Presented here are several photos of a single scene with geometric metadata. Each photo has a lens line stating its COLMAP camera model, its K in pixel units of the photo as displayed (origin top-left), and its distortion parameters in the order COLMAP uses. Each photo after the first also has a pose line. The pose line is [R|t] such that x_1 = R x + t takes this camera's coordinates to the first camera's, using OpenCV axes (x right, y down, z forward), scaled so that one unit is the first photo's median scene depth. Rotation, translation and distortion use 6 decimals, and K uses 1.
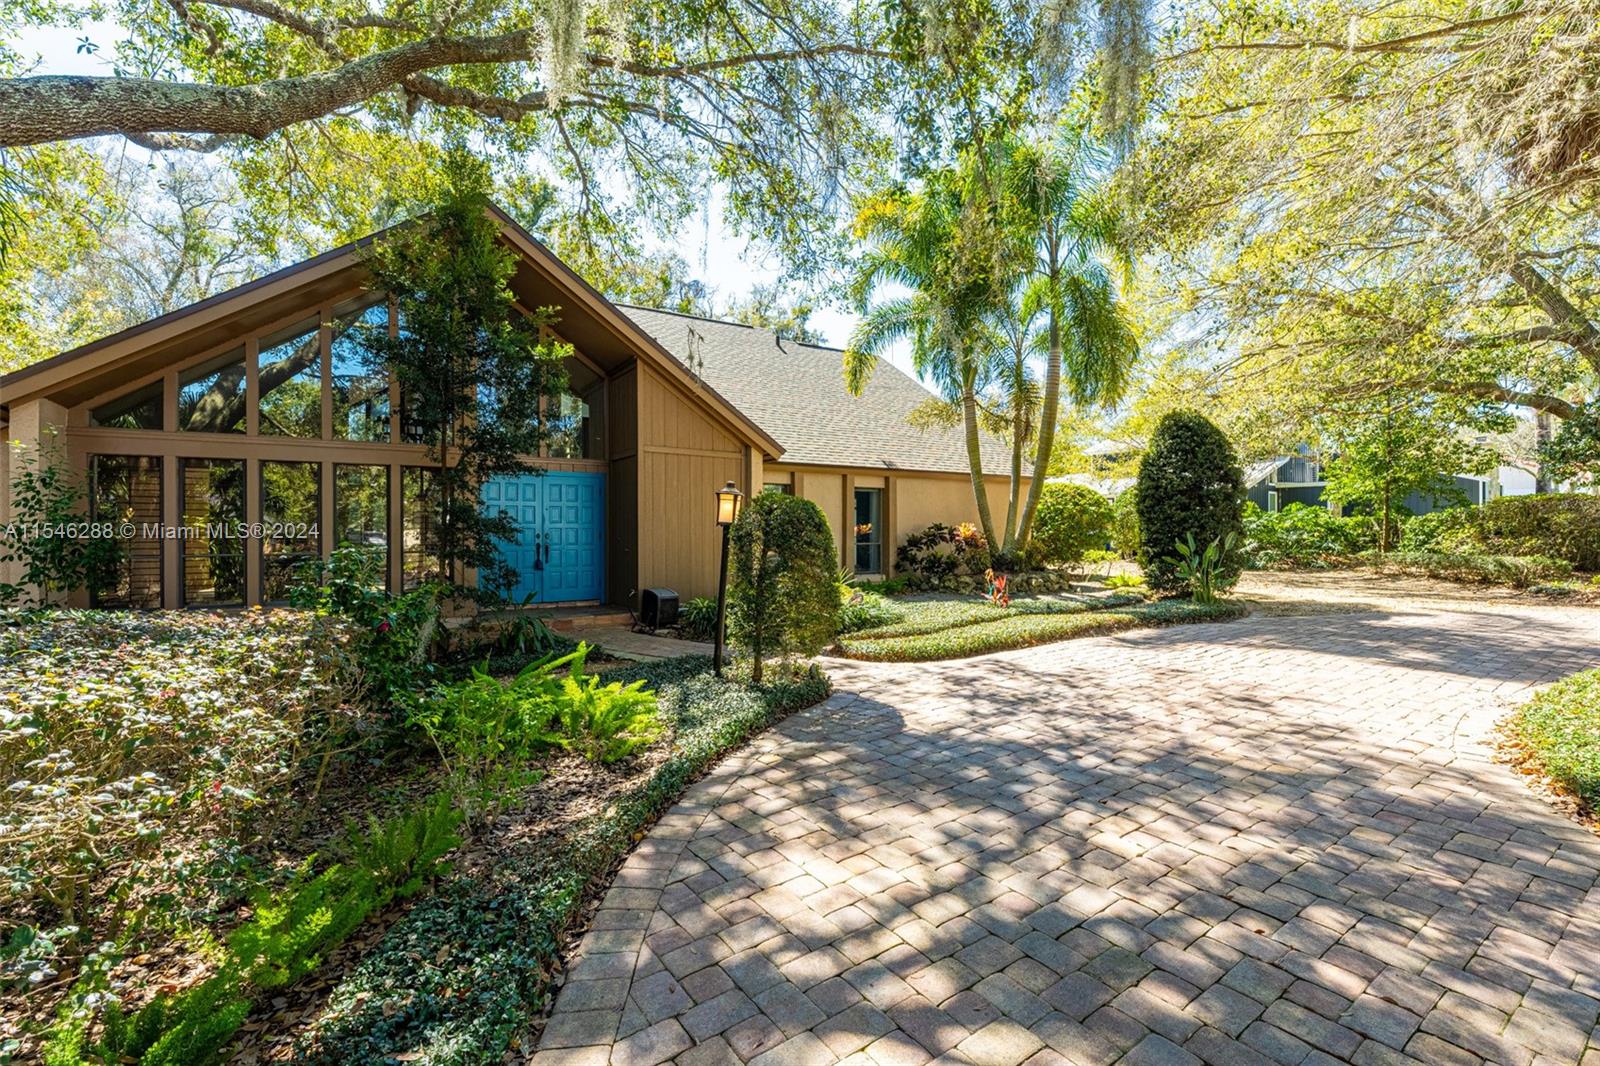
lens RADIAL K [[701.9, 0, 799.5], [0, 701.9, 531.0], [0, 0, 1]] dist [-0.001542, 0.001185]
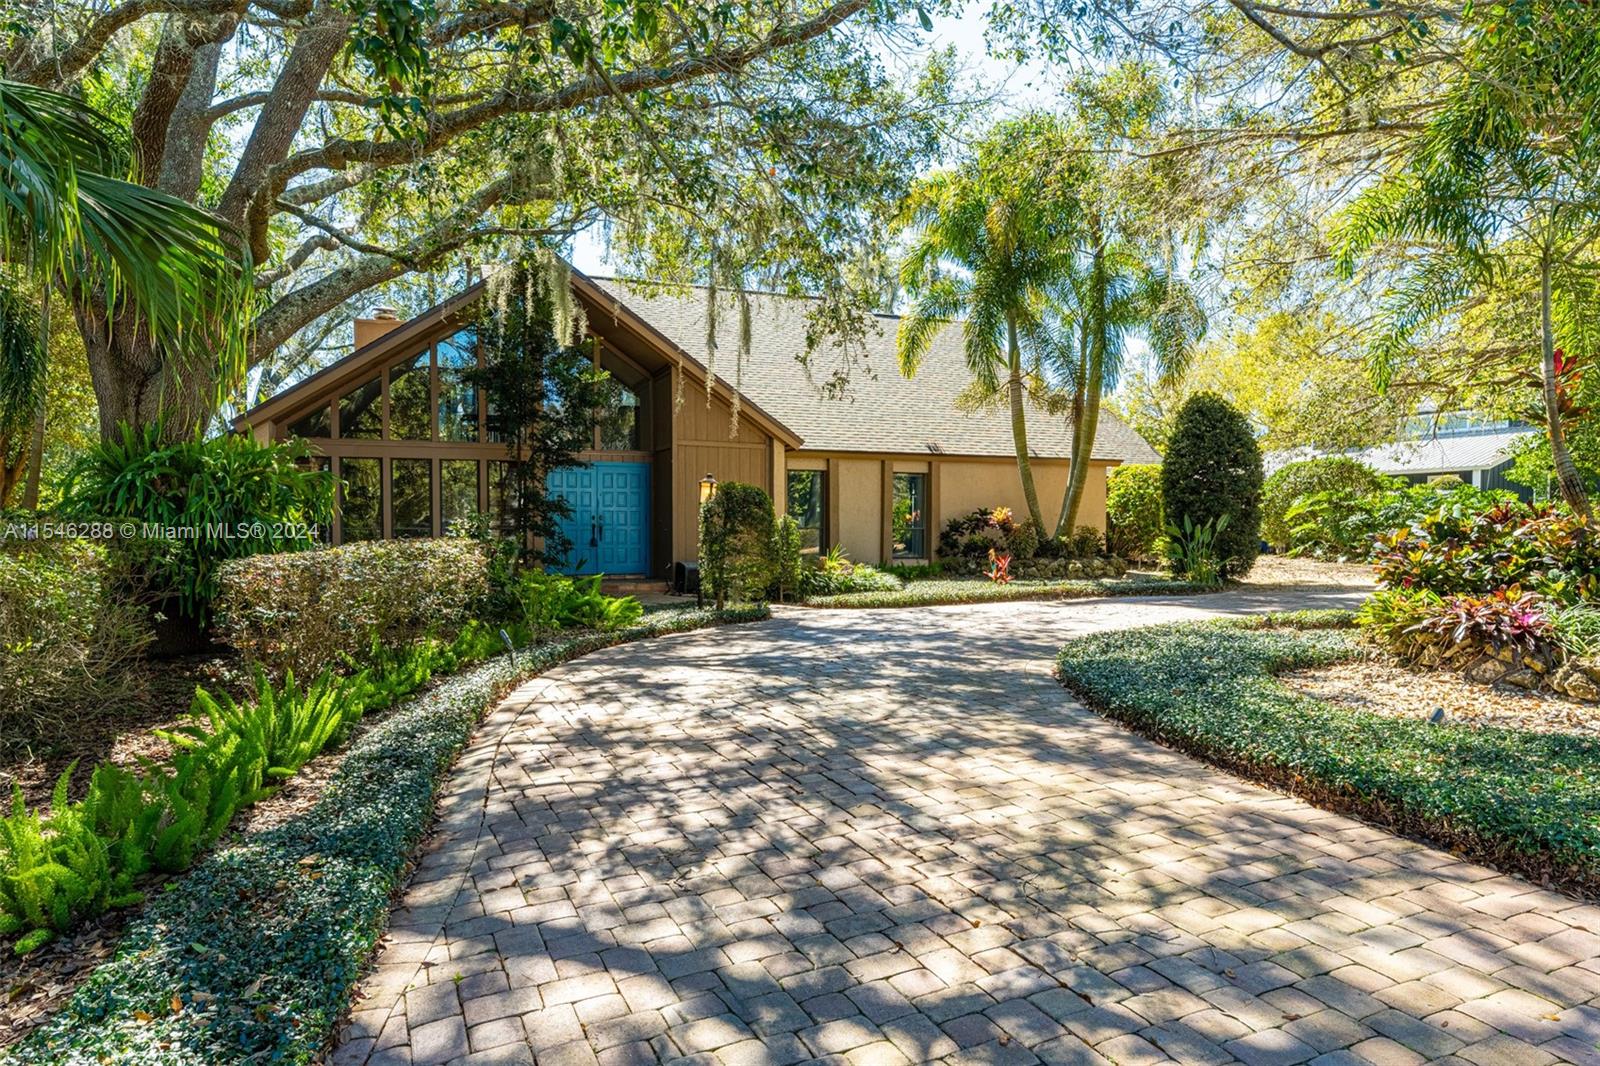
lens RADIAL K [[988.1, 0, 800.6], [0, 988.1, 548.9], [0, 0, 1]] dist [-0.002410, 0.003770]
pose [[0.982314, 0.006138, -0.187139, 0.221045], [-0.002360, 0.999789, 0.020405, 0.019952], [0.187225, -0.019603, 0.982121, -0.446710]]
